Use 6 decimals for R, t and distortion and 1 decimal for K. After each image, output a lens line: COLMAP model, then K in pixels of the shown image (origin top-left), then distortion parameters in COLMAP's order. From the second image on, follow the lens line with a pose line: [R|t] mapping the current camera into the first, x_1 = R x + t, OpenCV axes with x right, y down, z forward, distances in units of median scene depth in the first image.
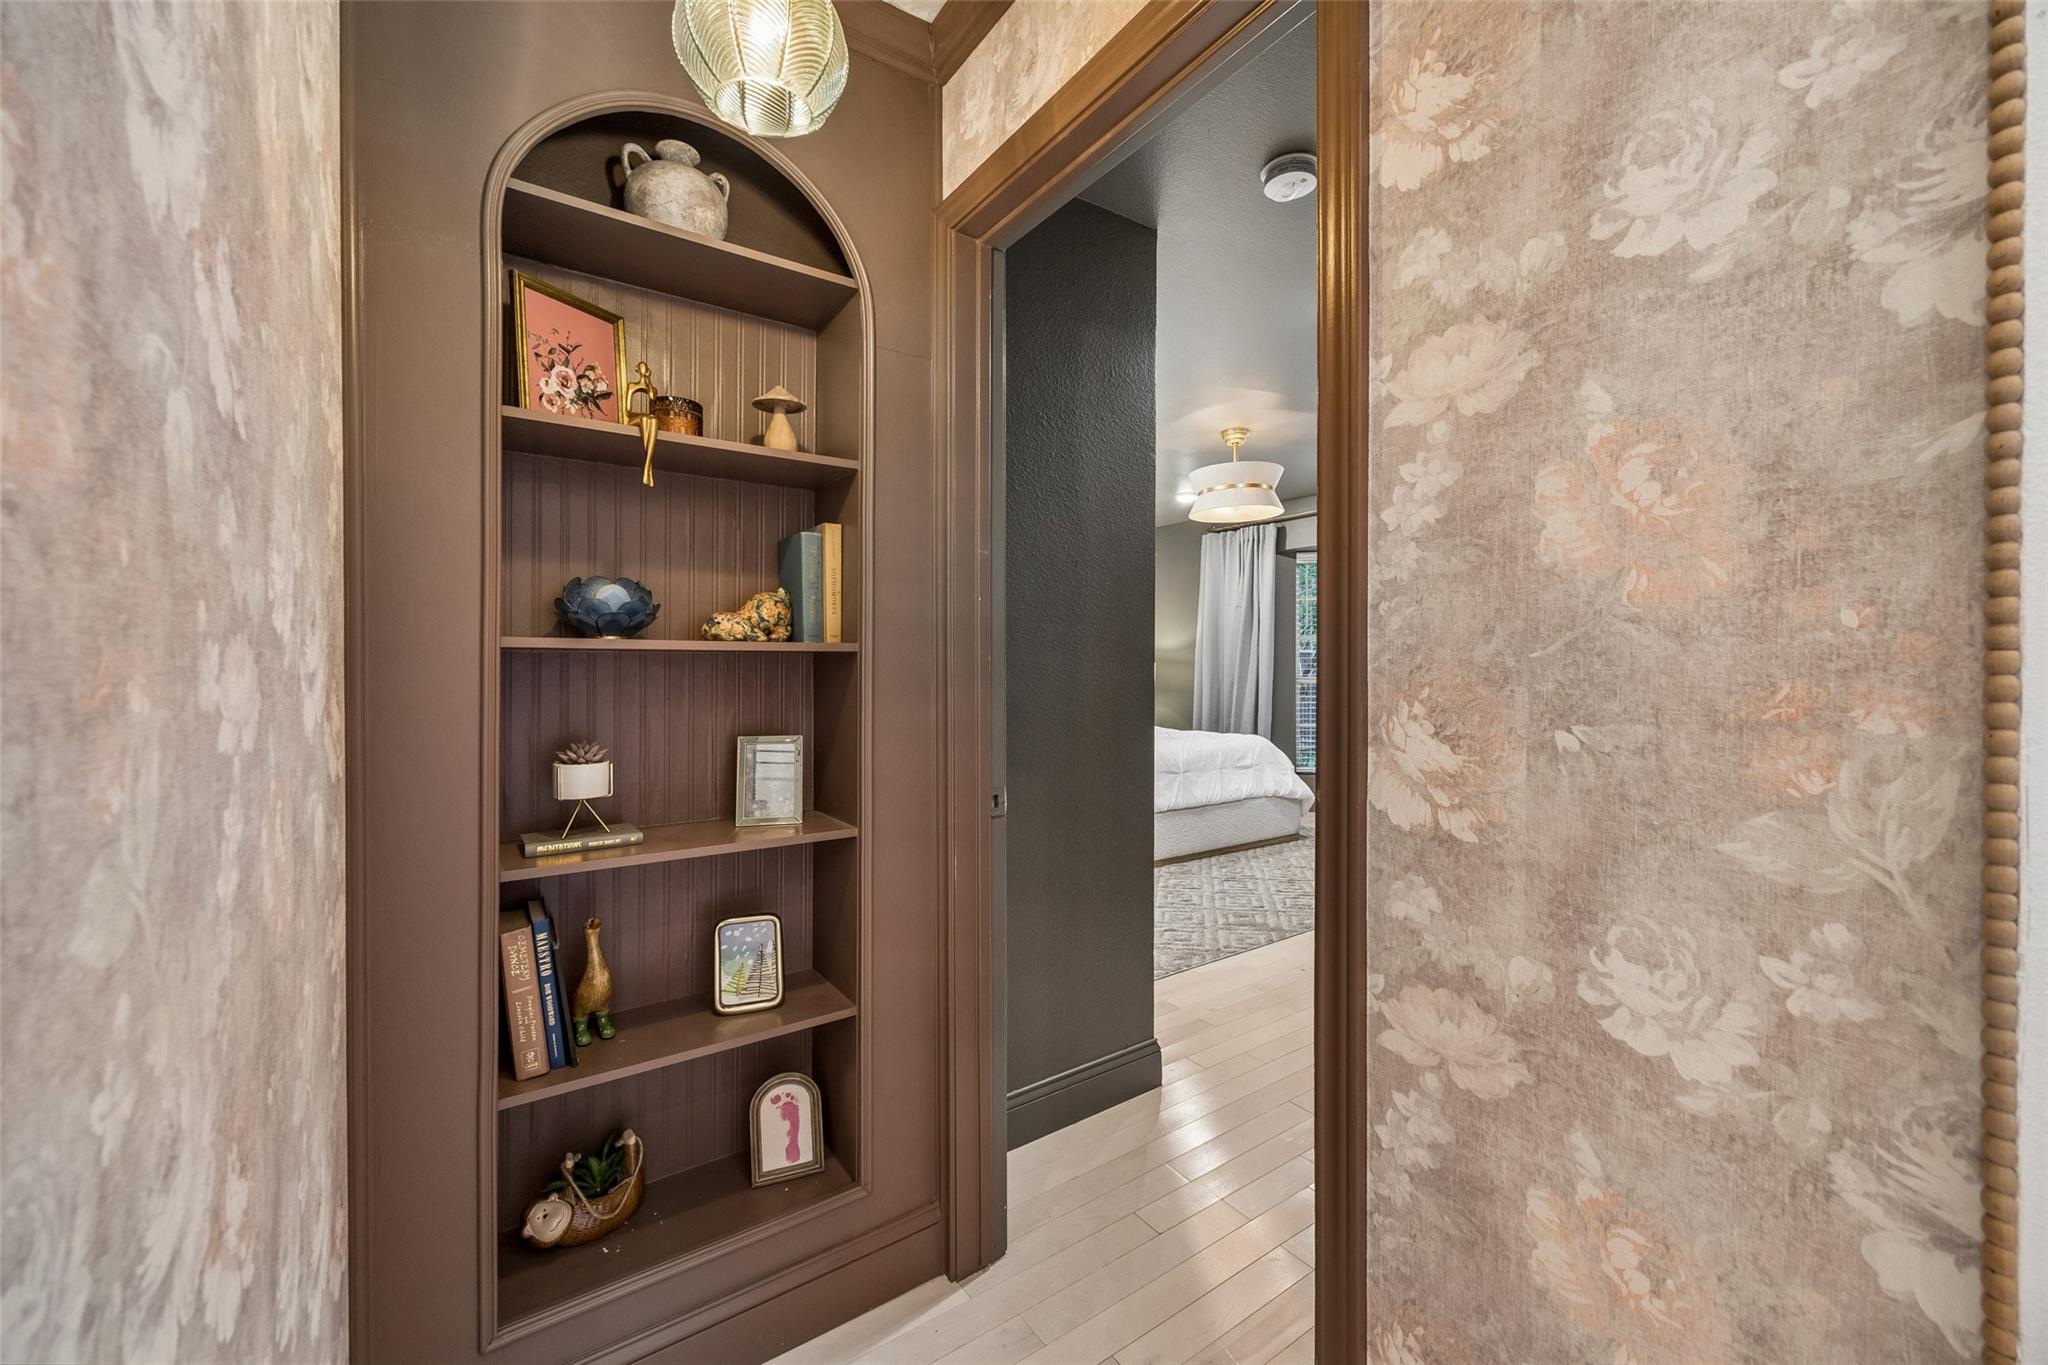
lens RADIAL K [[788.1, 0, 1028.5], [0, 788.1, 669.2], [0, 0, 1]] dist [-0.002126, -0.000135]
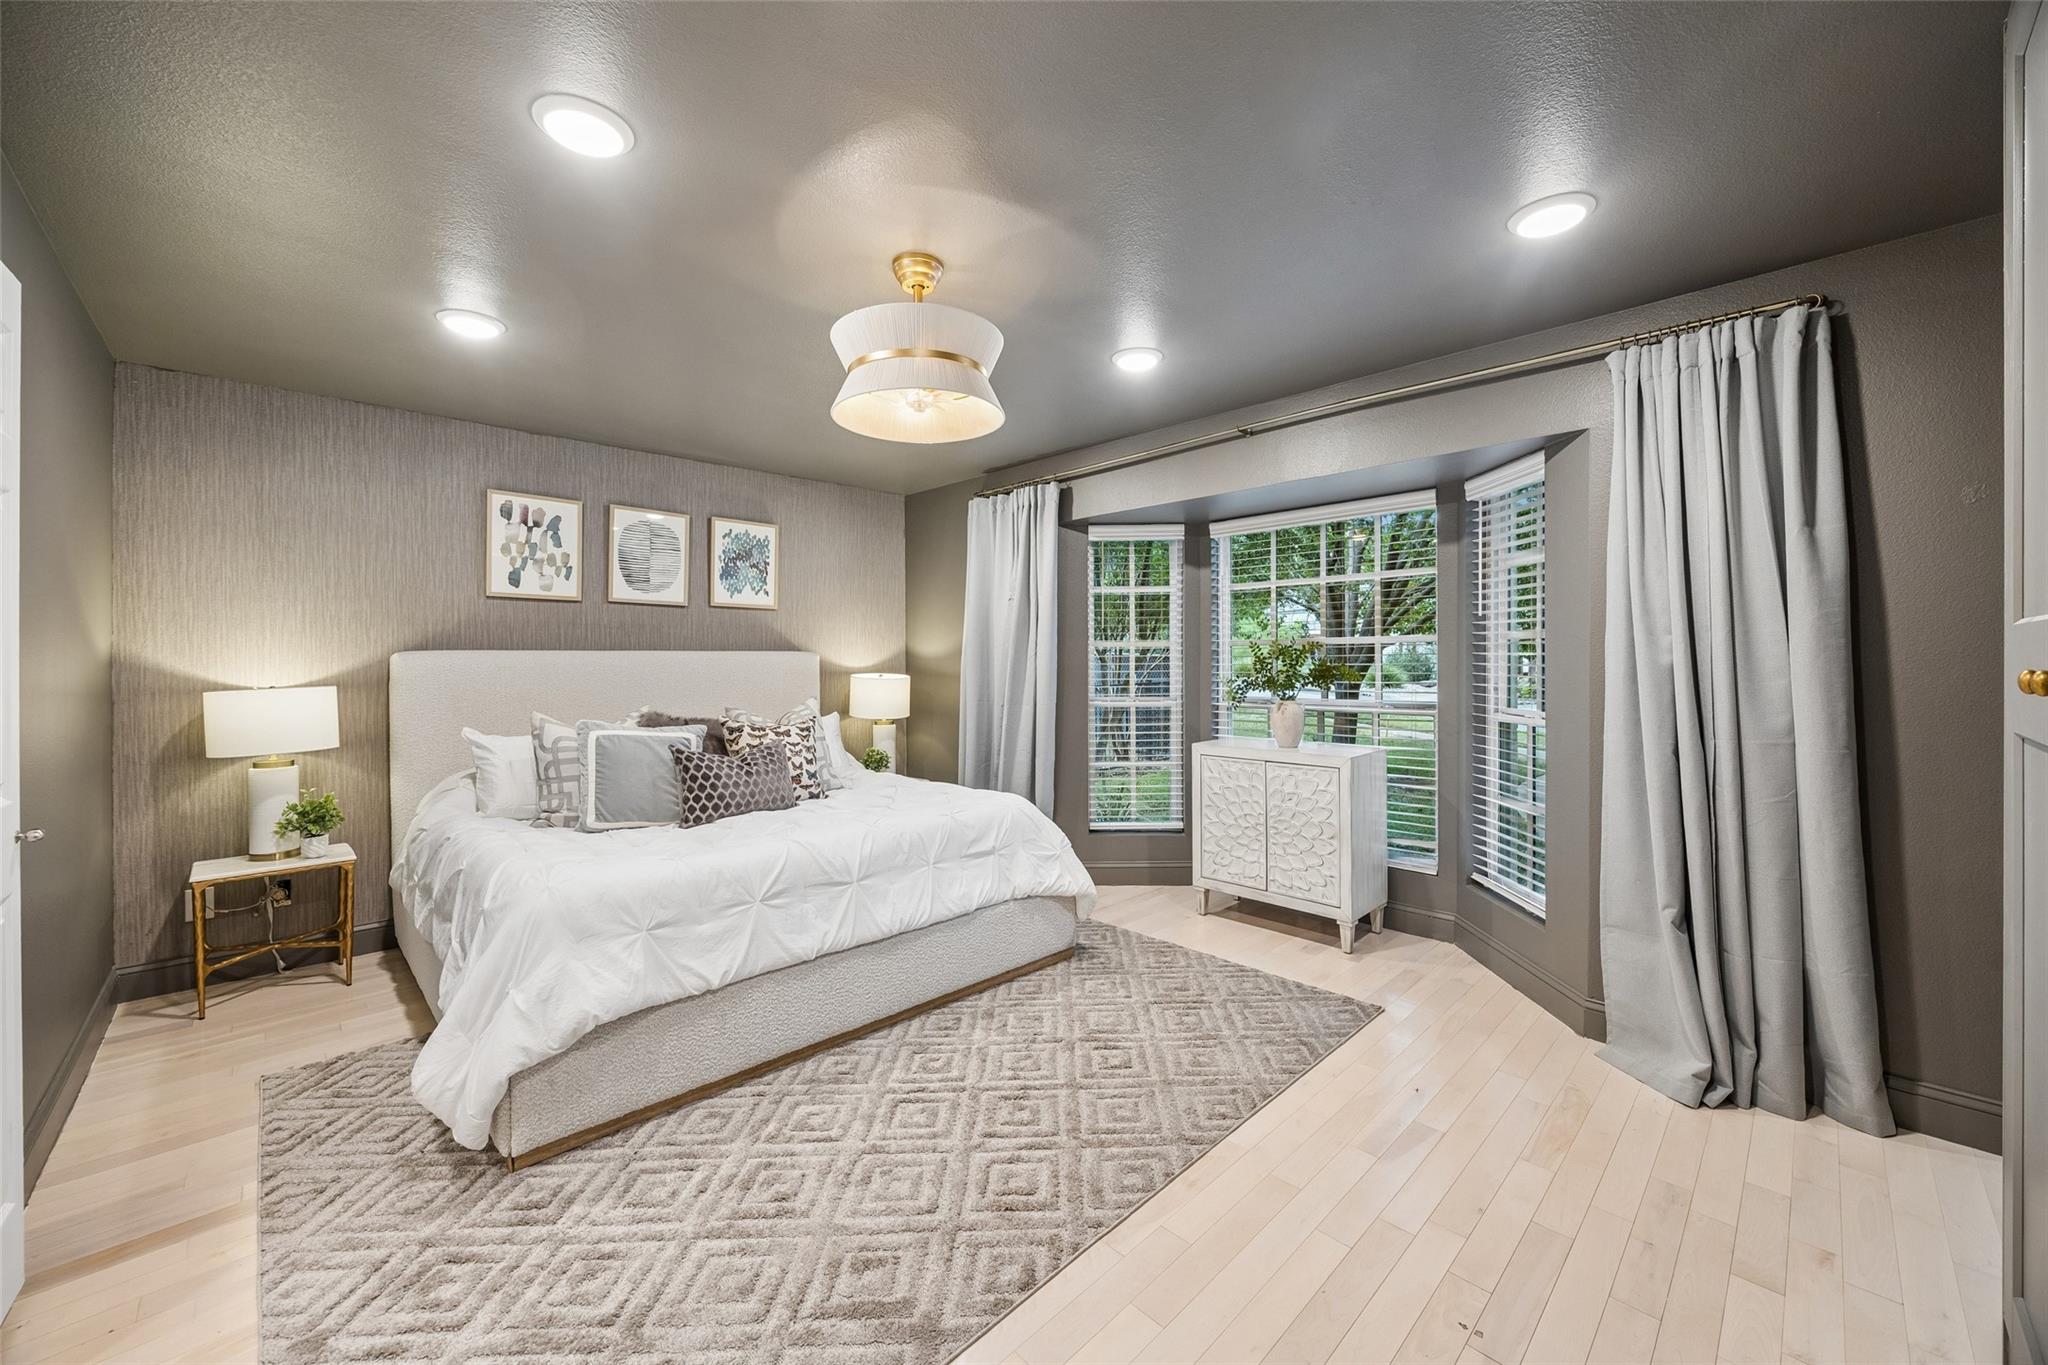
lens RADIAL K [[788.1, 0, 1024.0], [0, 788.1, 670.7], [0, 0, 1]] dist [-0.002126, -0.000135]
pose [[0.985277, -0.012113, 0.170538, 0.213063], [0.013279, 0.999896, -0.005696, -0.014992], [-0.170451, 0.007877, 0.985335, 0.405418]]
